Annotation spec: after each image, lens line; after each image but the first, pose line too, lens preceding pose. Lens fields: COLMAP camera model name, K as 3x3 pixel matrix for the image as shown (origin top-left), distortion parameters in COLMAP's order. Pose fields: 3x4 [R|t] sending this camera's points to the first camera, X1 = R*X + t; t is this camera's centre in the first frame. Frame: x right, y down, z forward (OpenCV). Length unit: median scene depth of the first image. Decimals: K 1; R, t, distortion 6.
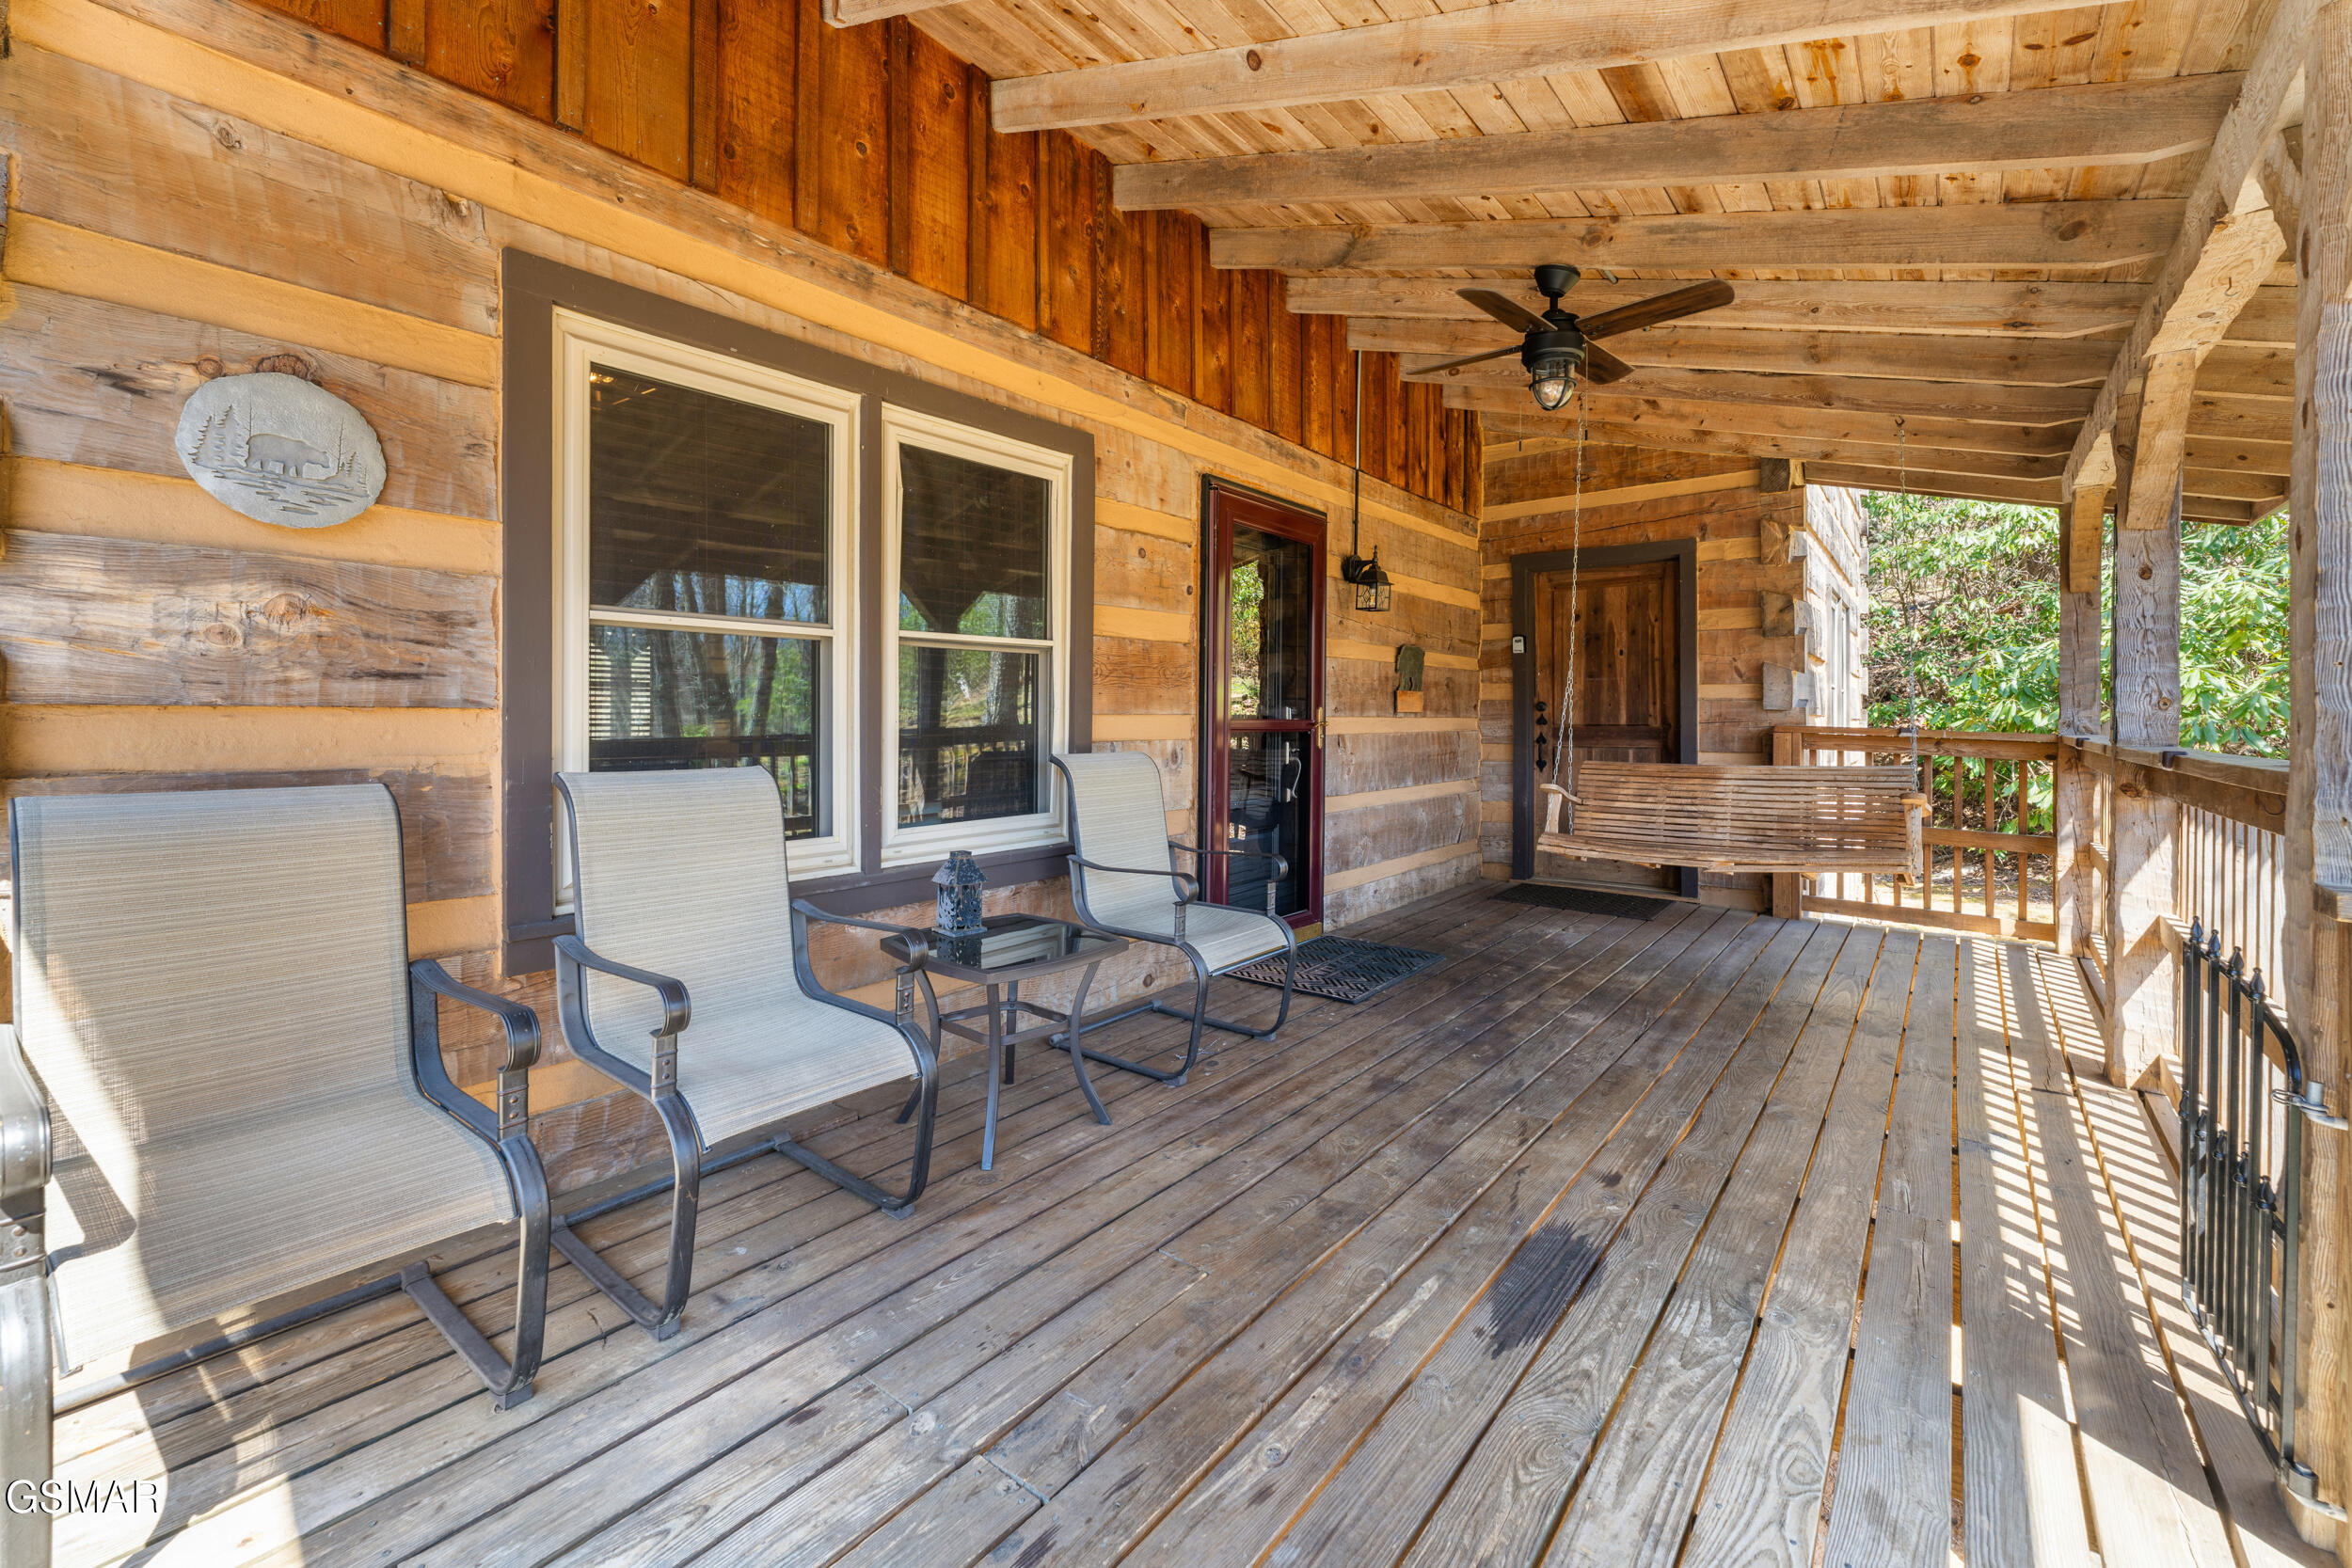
lens RADIAL K [[963.6, 0, 1194.9], [0, 963.6, 727.8], [0, 0, 1]] dist [-0.001207, 0.000205]
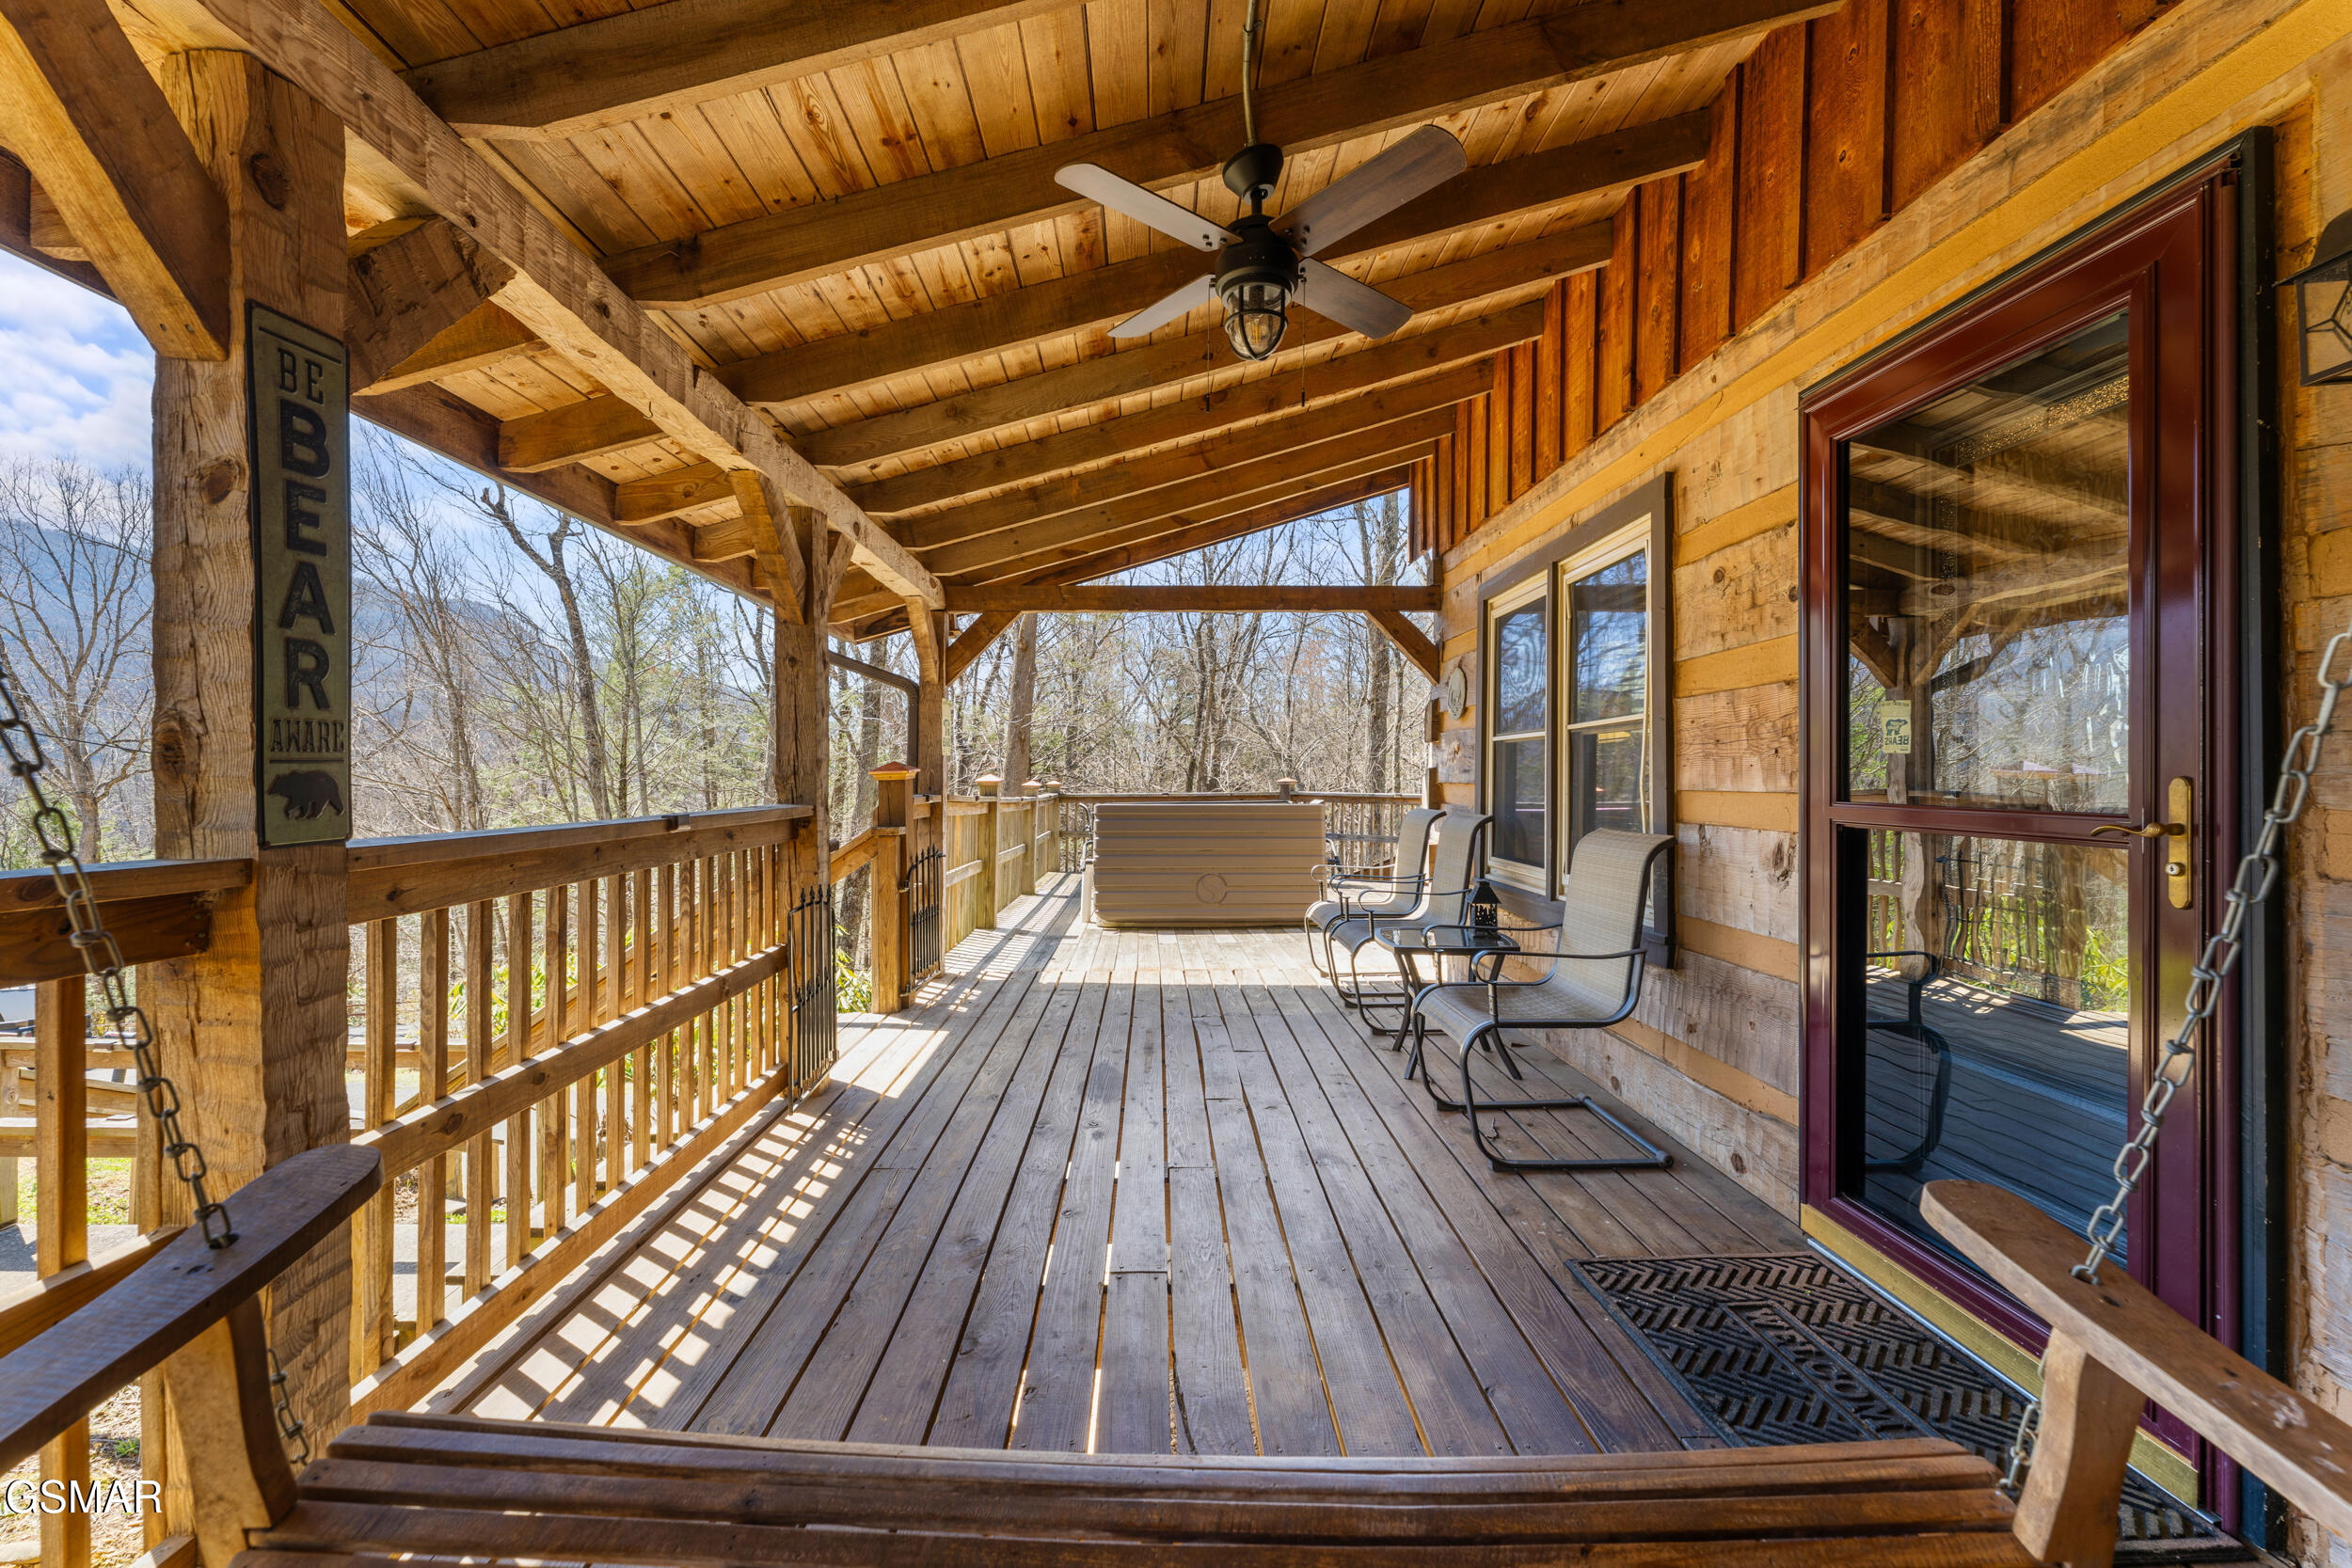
lens RADIAL K [[963.6, 0, 1166.1], [0, 963.6, 778.1], [0, 0, 1]] dist [-0.001207, 0.000205]
pose [[-0.780344, -0.003887, -0.625338, 0.493863], [-0.012059, 0.999888, 0.008832, -0.016600], [0.625234, 0.014433, -0.780304, 0.867381]]
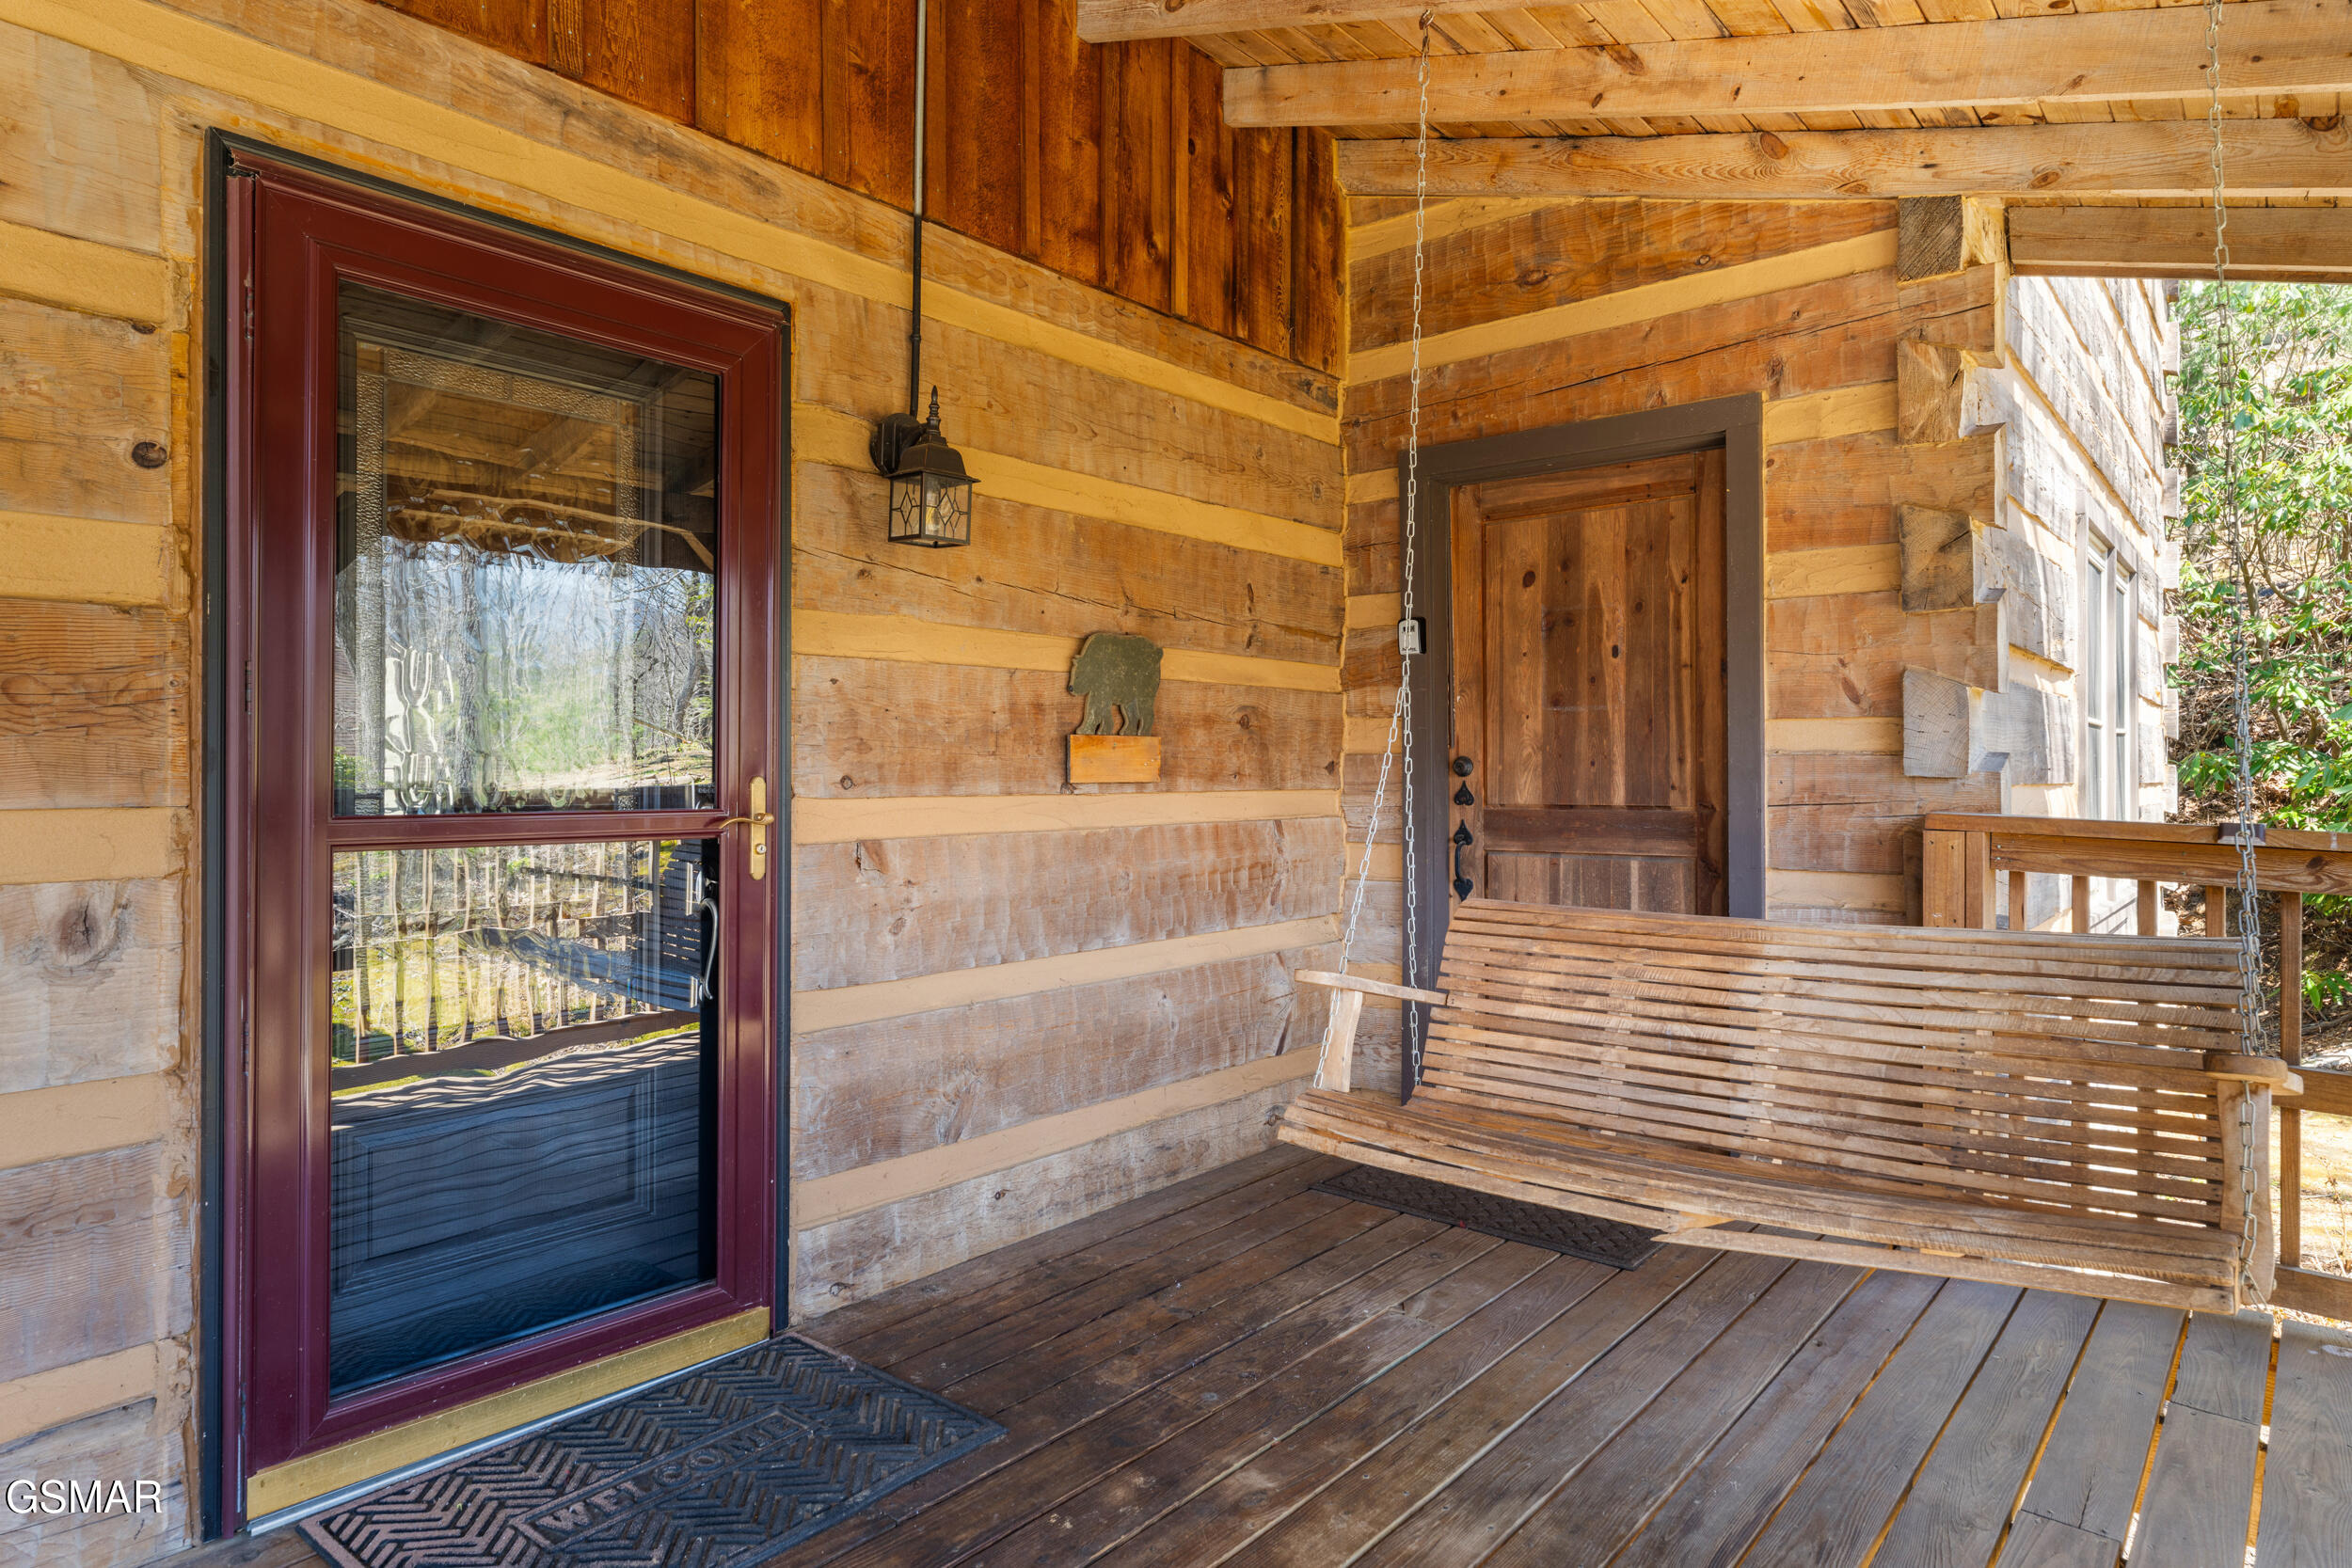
lens RADIAL K [[1382.3, 0, 1175.3], [0, 1382.3, 776.7], [0, 0, 1]] dist [0.003924, 0.002021]
pose [[0.999631, -0.000676, -0.027160, 0.268292], [0.000548, 0.999989, -0.004731, -0.015597], [0.027163, 0.004715, 0.999620, 0.353307]]
